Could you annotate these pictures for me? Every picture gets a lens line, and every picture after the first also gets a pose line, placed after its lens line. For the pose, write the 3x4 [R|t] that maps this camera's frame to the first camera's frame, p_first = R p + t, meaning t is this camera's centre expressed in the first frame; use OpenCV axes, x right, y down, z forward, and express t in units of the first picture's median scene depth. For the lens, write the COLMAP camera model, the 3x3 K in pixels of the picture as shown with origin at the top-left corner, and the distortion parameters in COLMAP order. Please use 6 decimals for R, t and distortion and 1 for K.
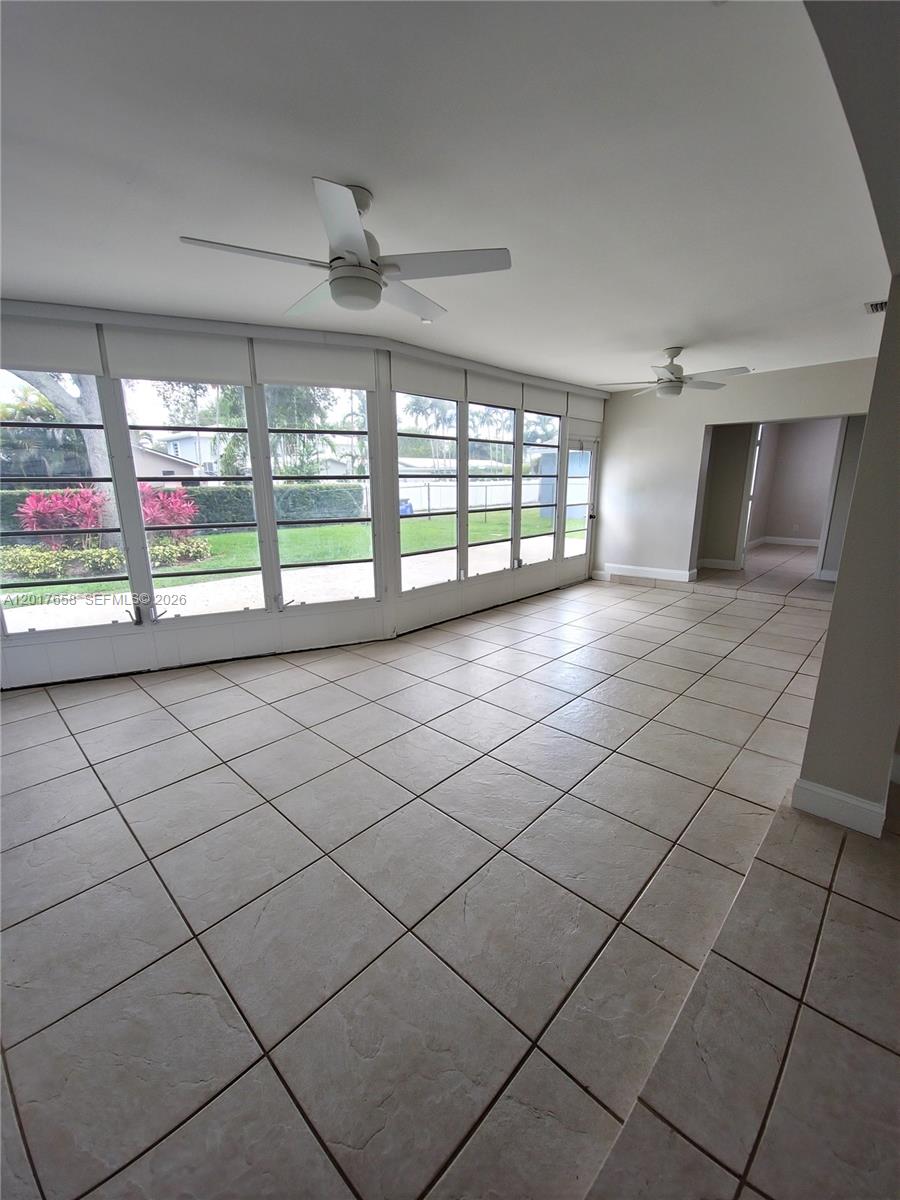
lens RADIAL K [[503.9, 0, 450.0], [0, 503.9, 600.0], [0, 0, 1]] dist [0.025156, -0.017945]
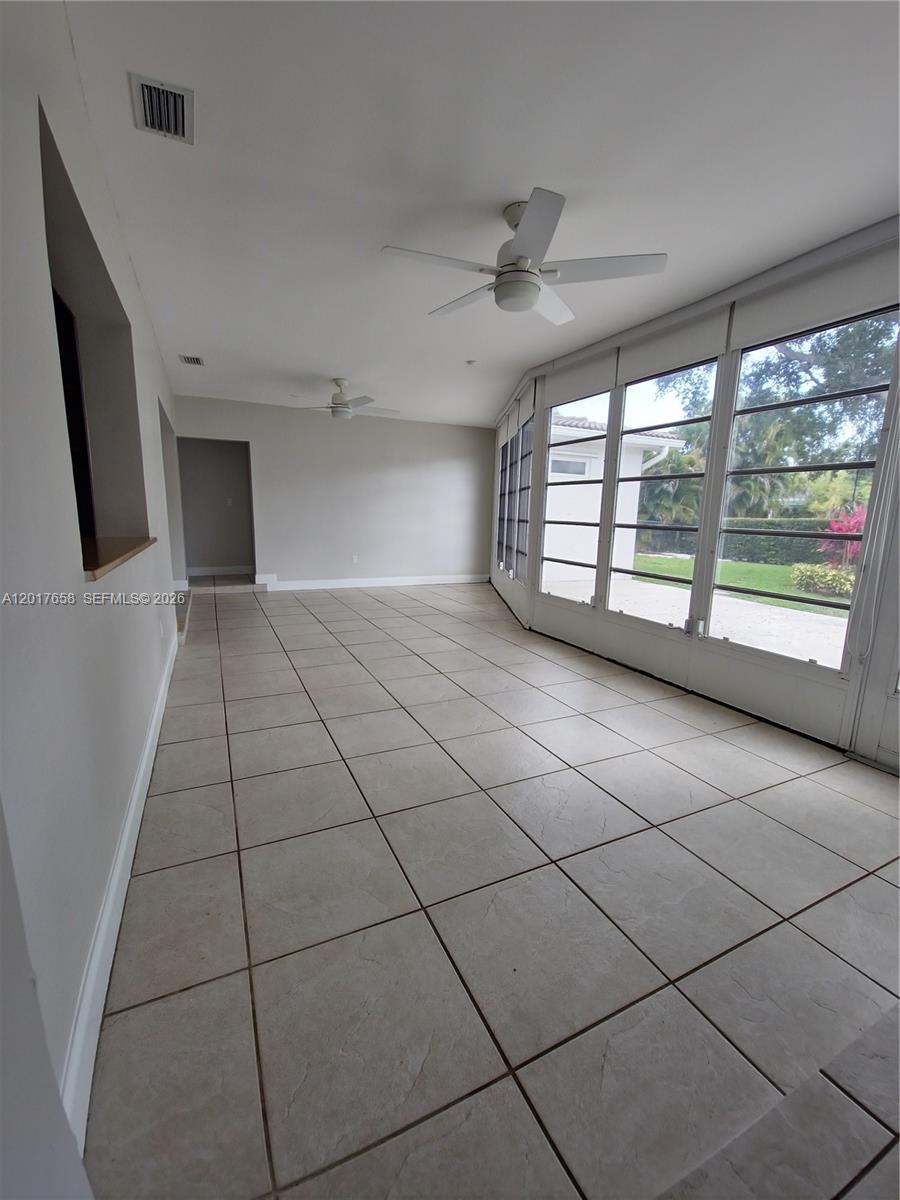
lens RADIAL K [[503.9, 0, 450.0], [0, 503.9, 600.0], [0, 0, 1]] dist [0.025156, -0.017945]
pose [[-0.346905, 0.169685, -0.922423, 0.855926], [-0.243691, 0.933413, 0.263354, -0.209564], [0.905688, 0.316145, -0.282455, 1.007029]]
